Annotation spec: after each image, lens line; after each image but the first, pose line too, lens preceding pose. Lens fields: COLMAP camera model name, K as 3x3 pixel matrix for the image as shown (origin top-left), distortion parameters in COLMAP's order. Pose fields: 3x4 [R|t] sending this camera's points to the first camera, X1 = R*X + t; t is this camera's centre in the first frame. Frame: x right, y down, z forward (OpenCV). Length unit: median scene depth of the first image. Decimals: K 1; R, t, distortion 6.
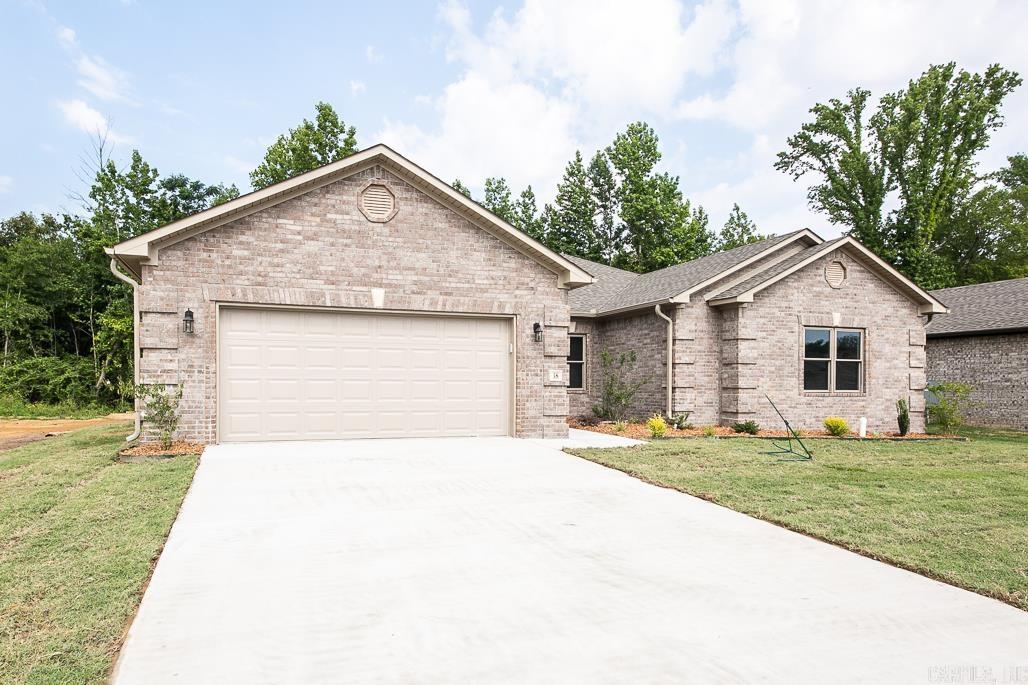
lens RADIAL K [[603.8, 0, 496.0], [0, 603.8, 381.9], [0, 0, 1]] dist [0.010698, -0.001513]
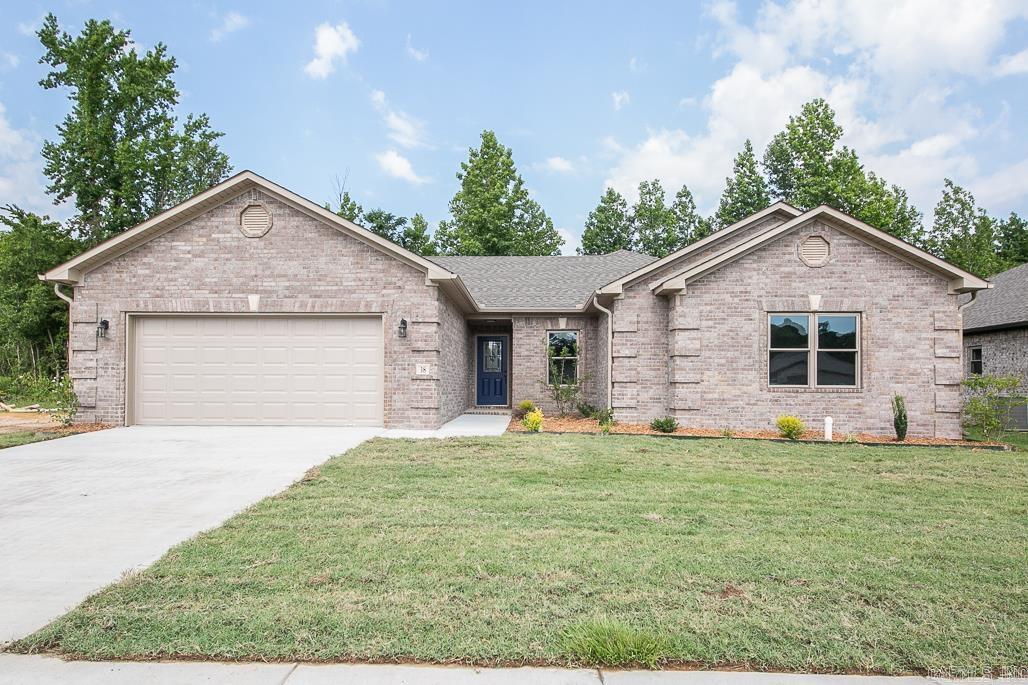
lens RADIAL K [[591.8, 0, 535.9], [0, 591.8, 381.6], [0, 0, 1]] dist [0.011560, 0.000073]
pose [[0.944529, -0.006586, -0.328363, 0.618258], [0.002912, 0.999928, -0.011680, 0.022998], [0.328416, 0.010076, 0.944480, 0.099754]]
